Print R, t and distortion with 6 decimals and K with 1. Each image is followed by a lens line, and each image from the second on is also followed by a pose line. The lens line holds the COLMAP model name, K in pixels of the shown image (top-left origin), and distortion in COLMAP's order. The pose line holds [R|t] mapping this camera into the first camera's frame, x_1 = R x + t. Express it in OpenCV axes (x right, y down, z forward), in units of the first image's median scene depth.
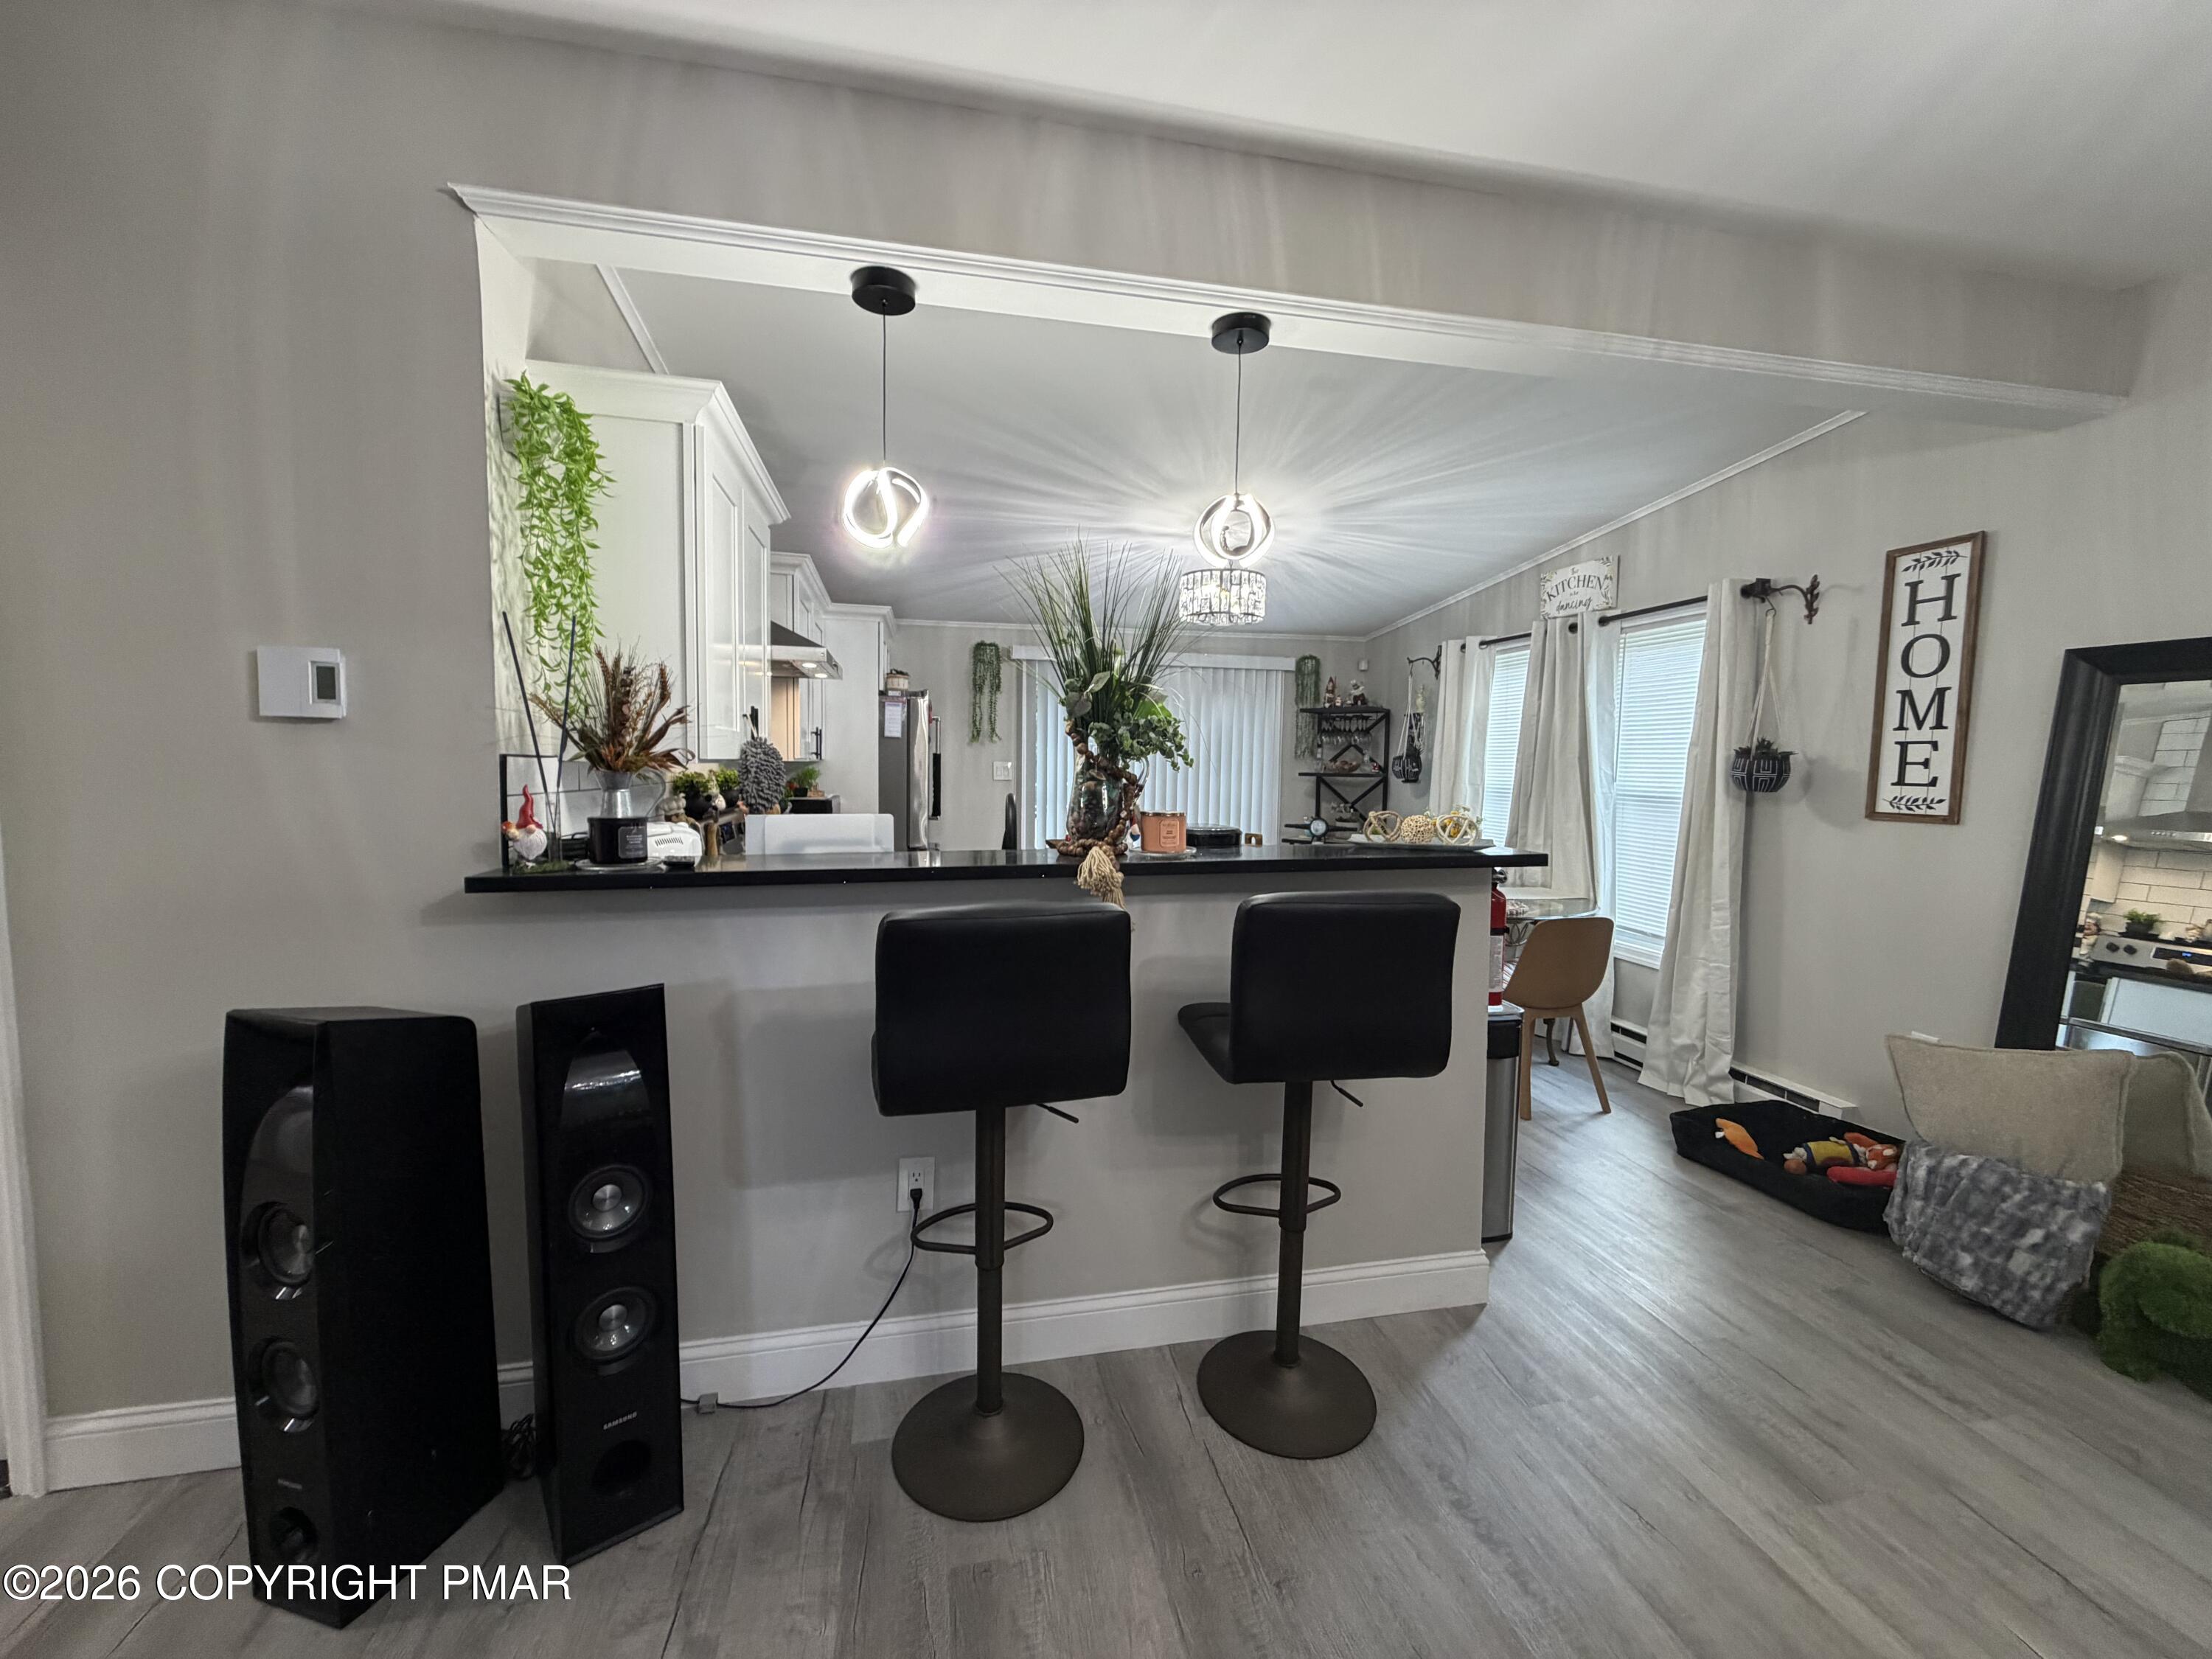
lens RADIAL K [[880.6, 0, 1103.4], [0, 880.6, 829.0], [0, 0, 1]] dist [0.000877, -0.000037]
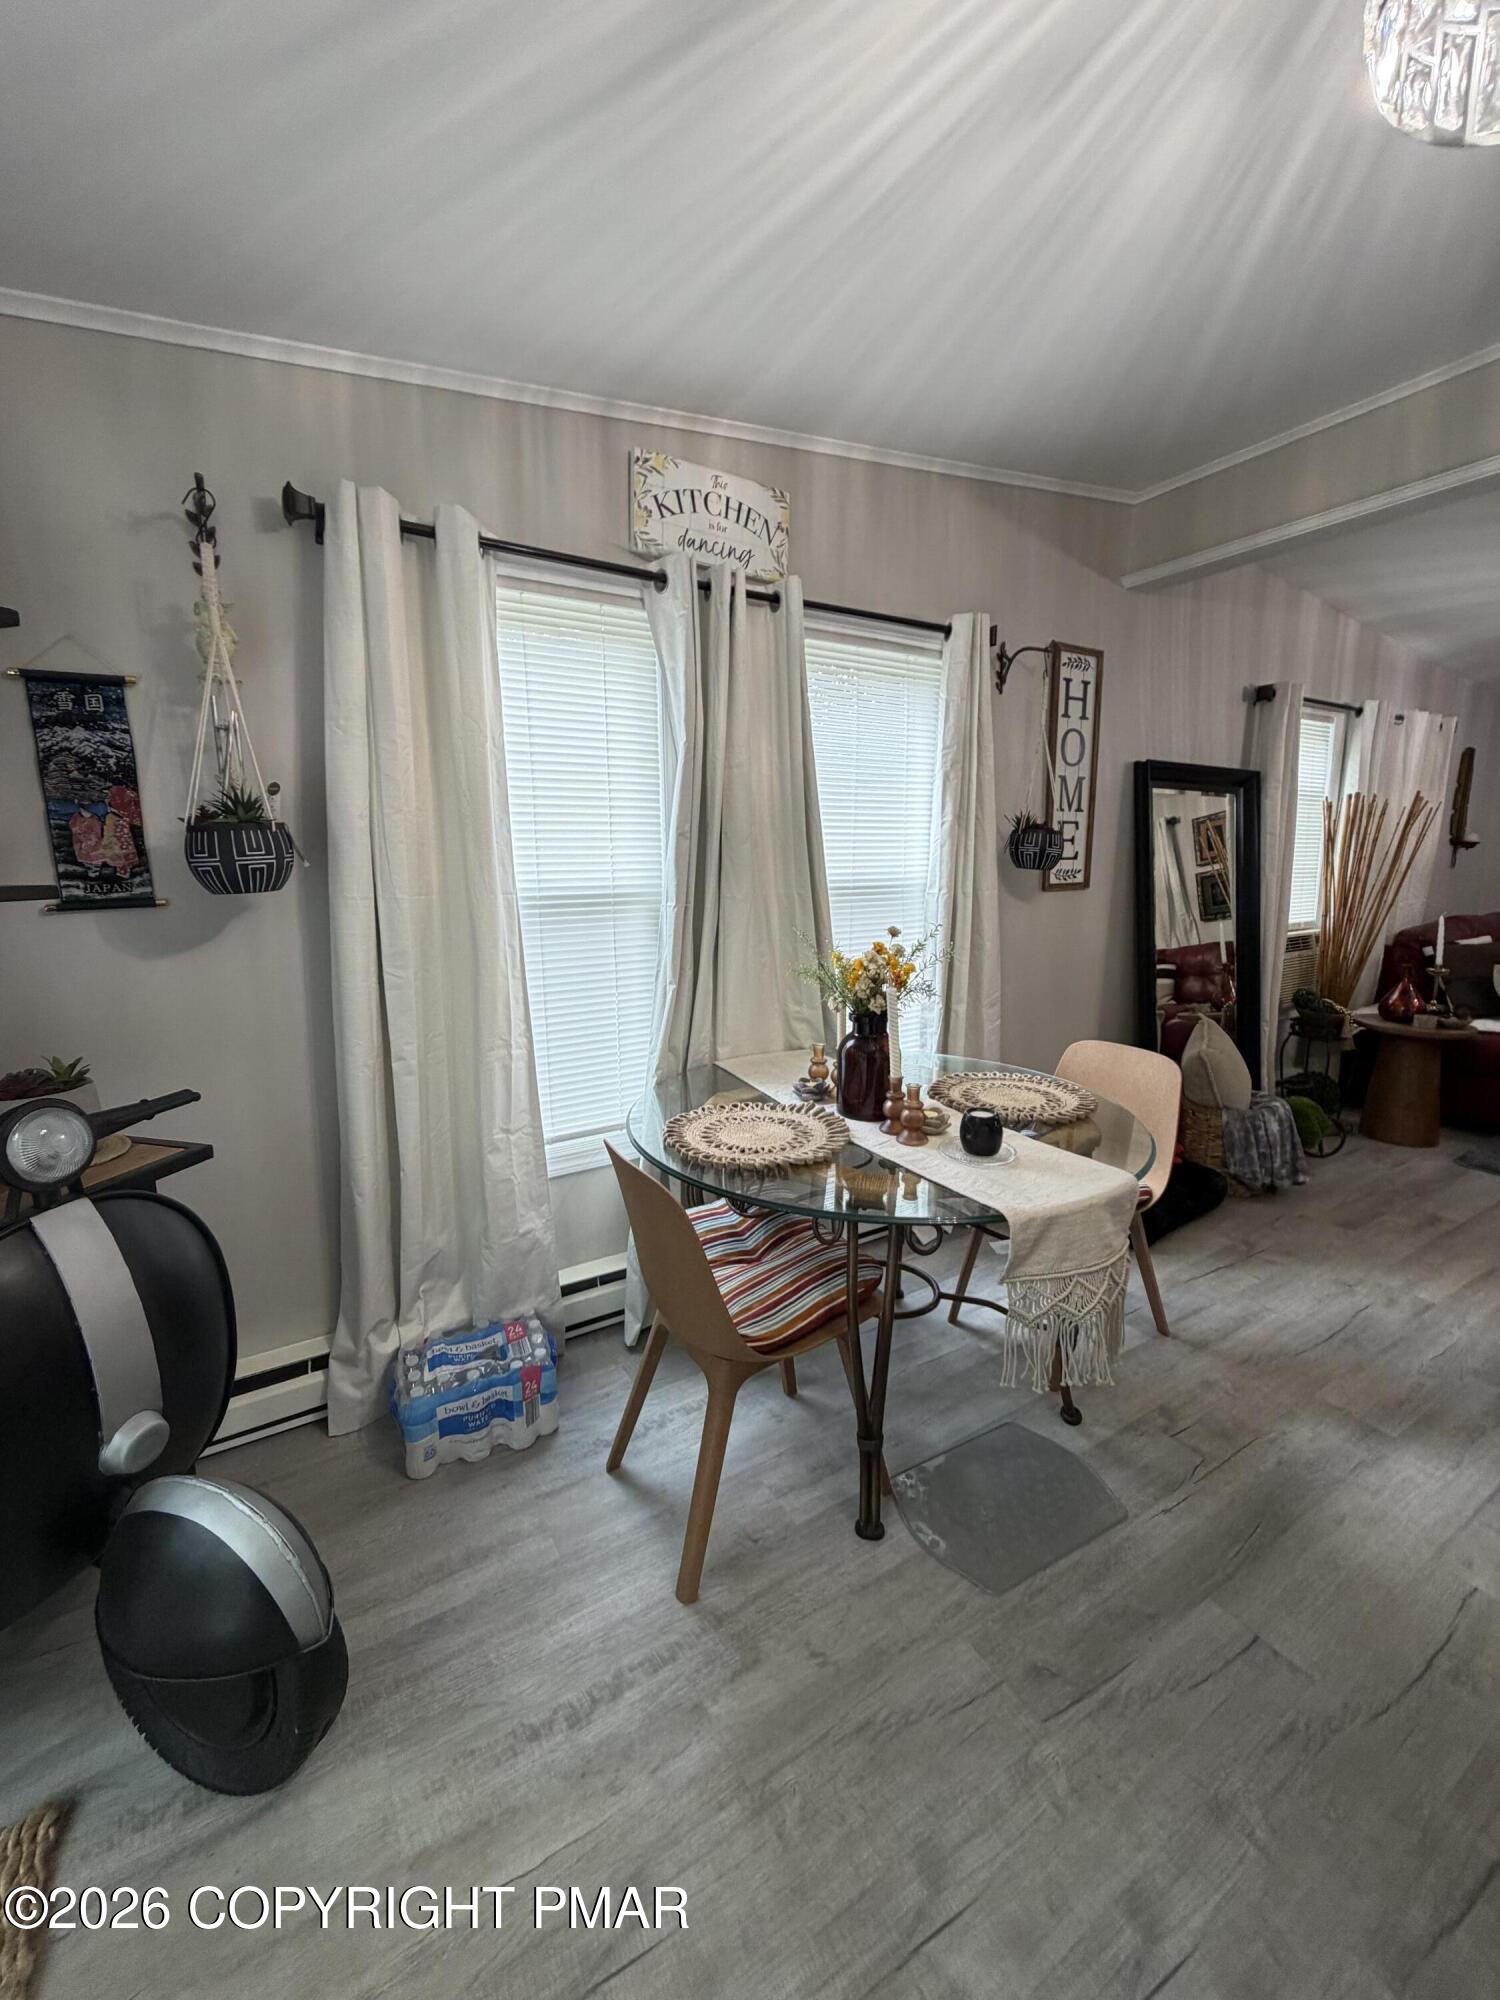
lens RADIAL K [[796.2, 0, 751.7], [0, 796.2, 993.4], [0, 0, 1]] dist [0.000877, -0.000037]
pose [[-0.317358, -0.175585, 0.931909, 0.019360], [0.072887, 0.975286, 0.208579, -0.128440], [-0.945501, 0.134118, -0.296717, 1.755593]]
